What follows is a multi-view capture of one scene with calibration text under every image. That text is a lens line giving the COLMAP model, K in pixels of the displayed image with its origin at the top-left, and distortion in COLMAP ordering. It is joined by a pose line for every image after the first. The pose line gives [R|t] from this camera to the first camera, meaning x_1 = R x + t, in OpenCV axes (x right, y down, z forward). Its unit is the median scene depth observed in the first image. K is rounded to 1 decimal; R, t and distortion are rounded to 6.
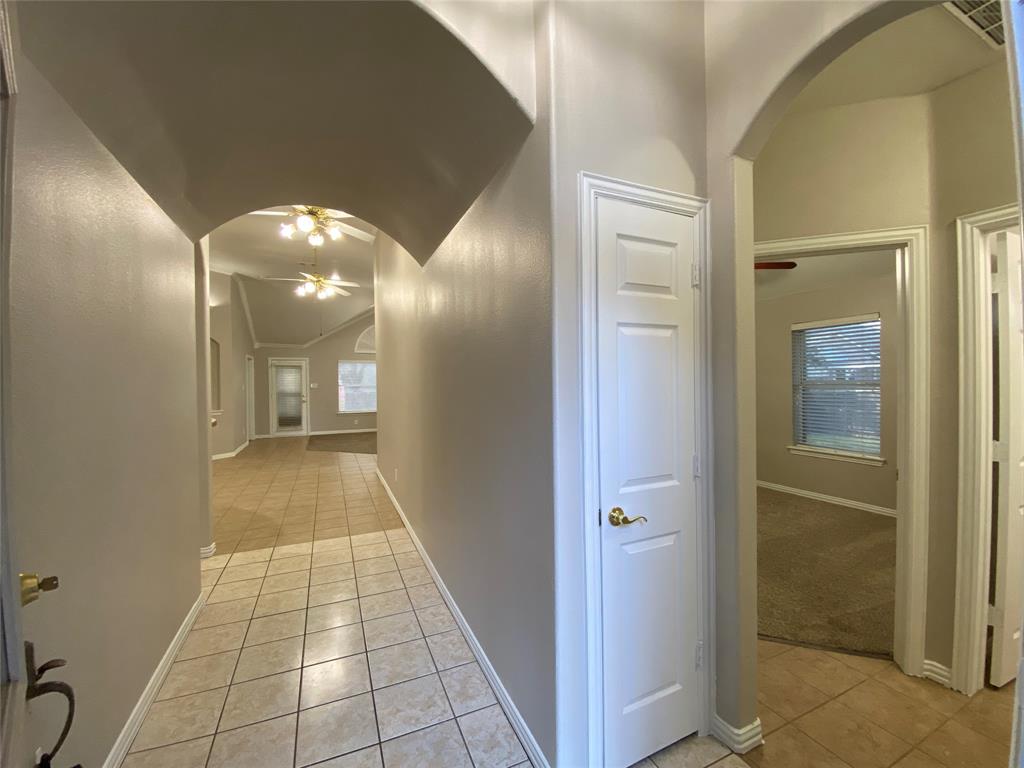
lens RADIAL K [[420.1, 0, 512.0], [0, 420.1, 386.4], [0, 0, 1]] dist [-0.006843, -0.000489]
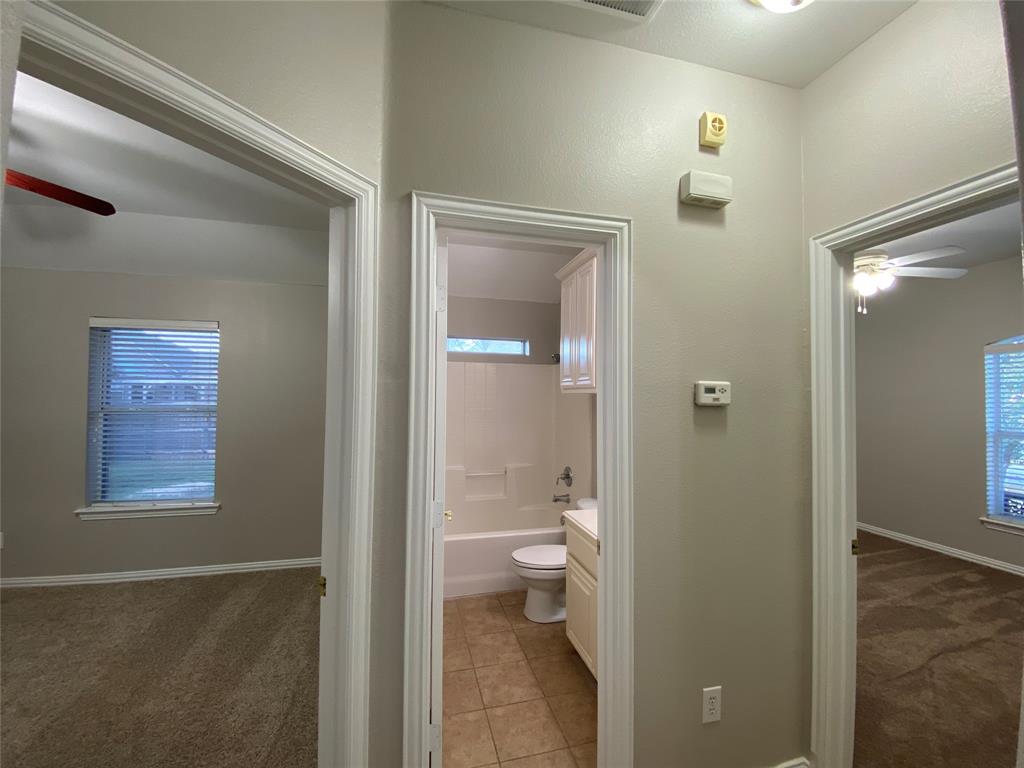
lens RADIAL K [[416.5, 0, 514.3], [0, 416.5, 385.8], [0, 0, 1]] dist [0.018388, -0.018826]
pose [[0.161691, 0.039353, 0.986056, 0.153143], [-0.002255, 0.999217, -0.039509, -0.019612], [-0.986839, 0.004164, 0.161653, 0.261516]]
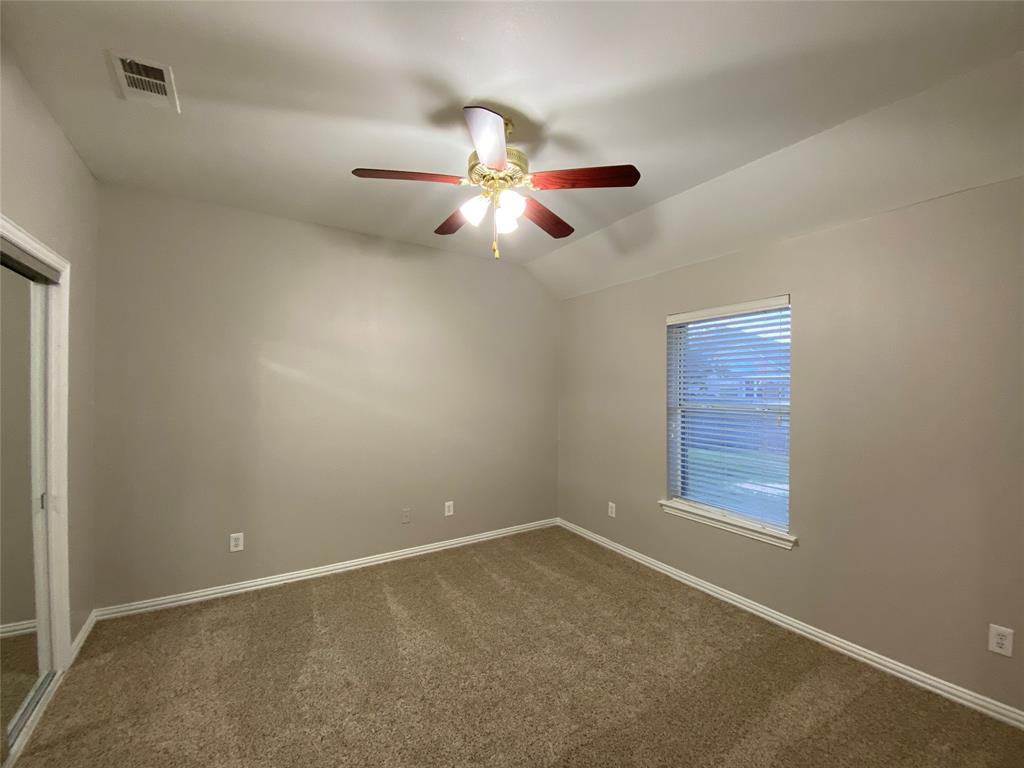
lens RADIAL K [[412.0, 0, 512.0], [0, 412.0, 384.0], [0, 0, 1]] dist [0.022220, -0.022797]
pose [[0.990507, 0.022431, 0.135620, 0.342754], [-0.020274, 0.999645, -0.017263, -0.024787], [-0.135960, 0.014350, 0.990610, 0.393674]]
